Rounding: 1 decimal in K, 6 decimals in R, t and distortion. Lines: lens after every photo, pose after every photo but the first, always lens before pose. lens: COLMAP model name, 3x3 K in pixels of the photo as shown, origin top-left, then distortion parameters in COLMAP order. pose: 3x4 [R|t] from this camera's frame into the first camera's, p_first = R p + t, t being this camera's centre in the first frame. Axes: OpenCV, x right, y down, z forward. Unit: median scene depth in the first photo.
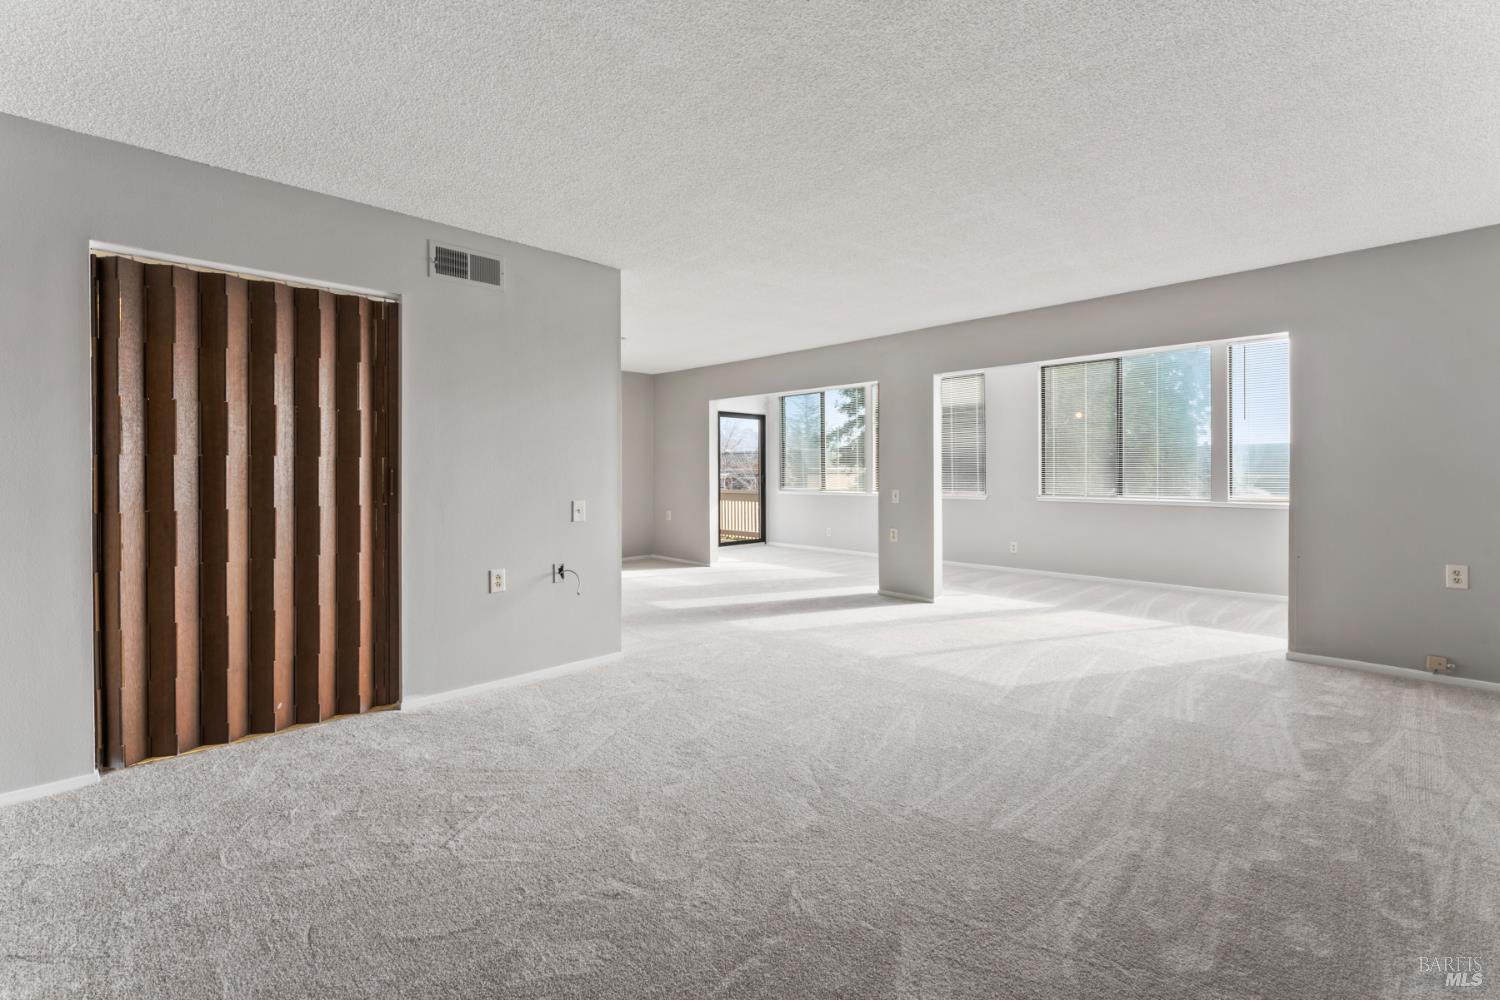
lens RADIAL K [[656.9, 0, 749.6], [0, 656.9, 471.3], [0, 0, 1]] dist [-0.000116, 0.000212]
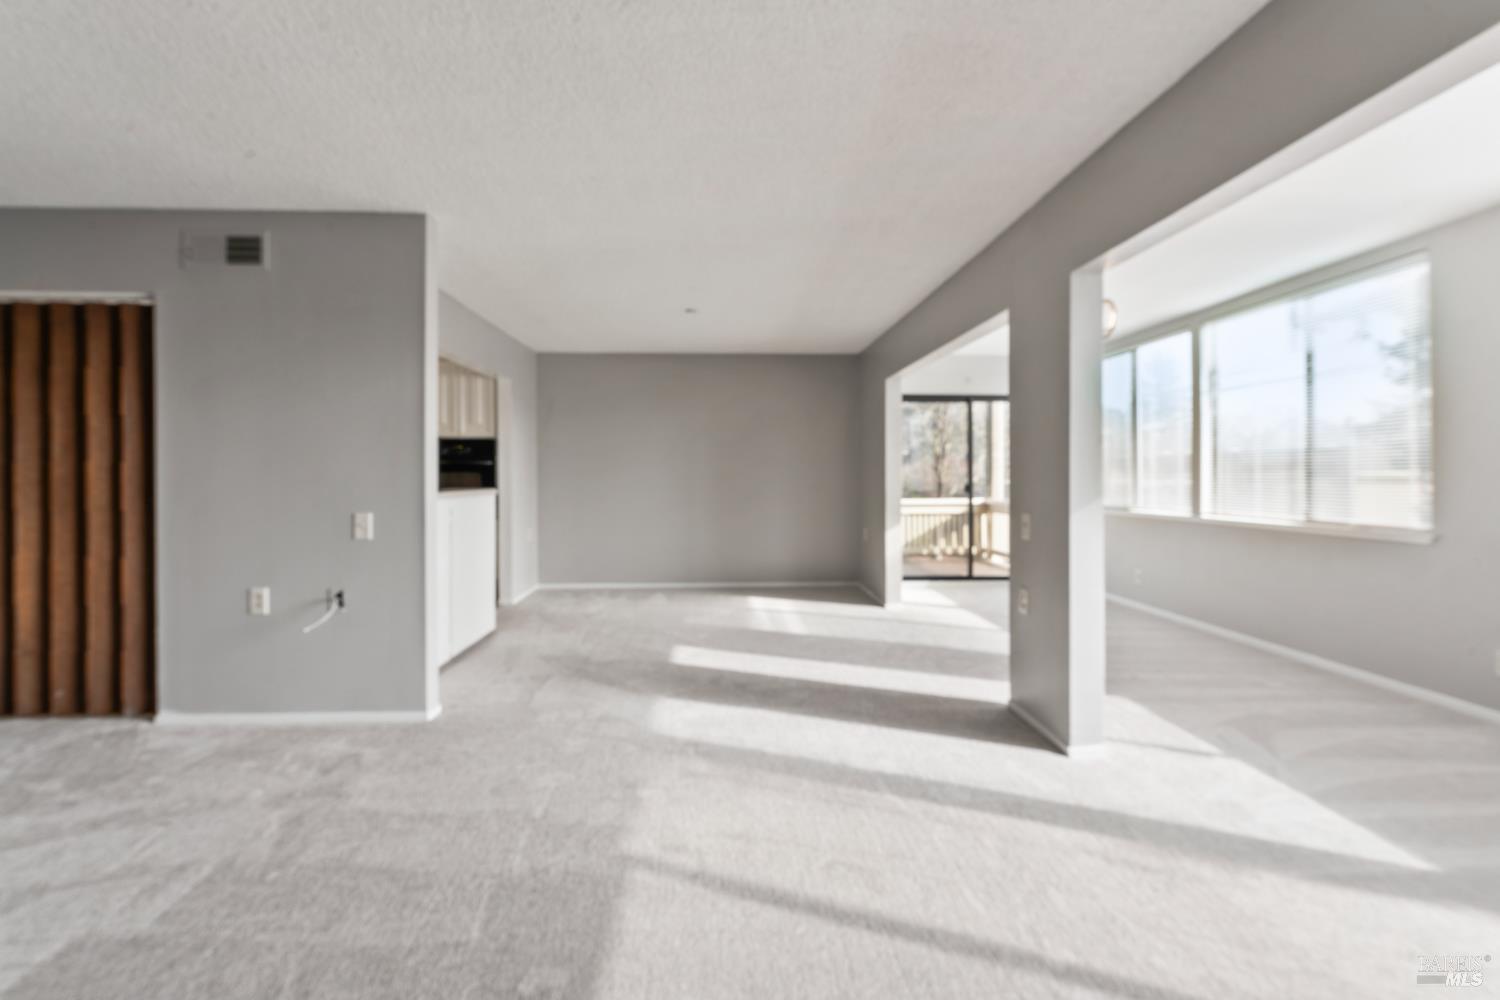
lens RADIAL K [[655.7, 0, 747.4], [0, 655.7, 478.4], [0, 0, 1]] dist [0.018864, 0.000023]
pose [[0.738096, 0.005155, -0.674677, 0.804255], [-0.002039, 0.999983, 0.005410, -0.005348], [0.674693, -0.002617, 0.738094, 0.898017]]
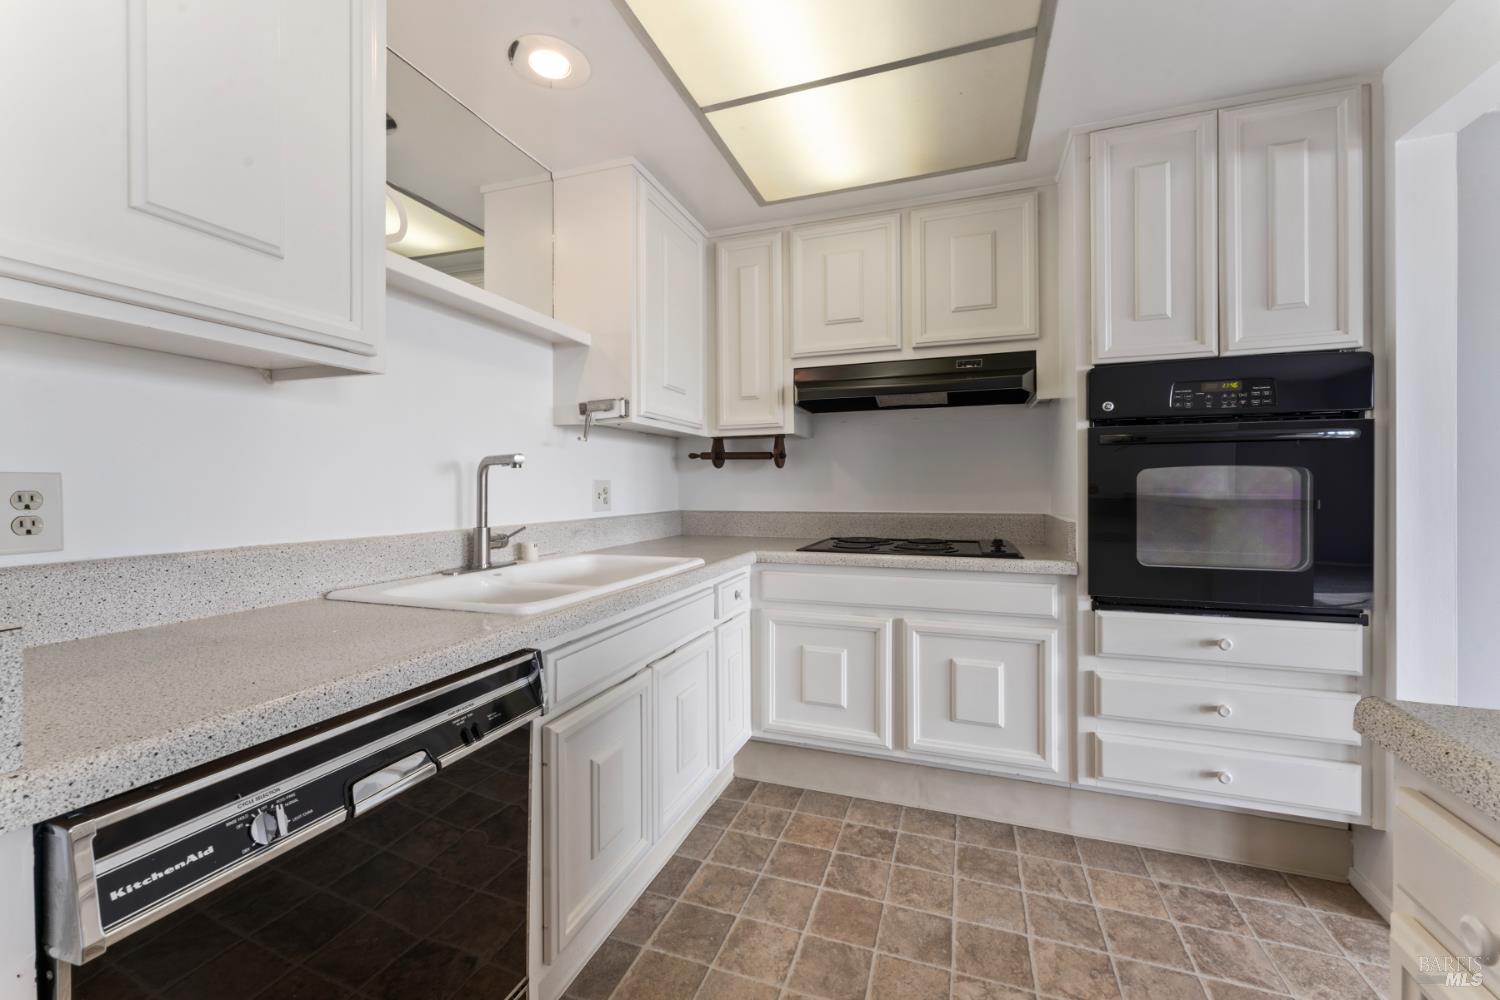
lens RADIAL K [[600.4, 0, 746.8], [0, 600.4, 485.3], [0, 0, 1]] dist [0.000269, 0.000074]
pose [[0.435284, 0.001811, -0.900291, -0.805191], [0.000330, 0.999998, 0.002171, 0.005275], [0.900293, -0.001242, 0.435282, 1.113195]]
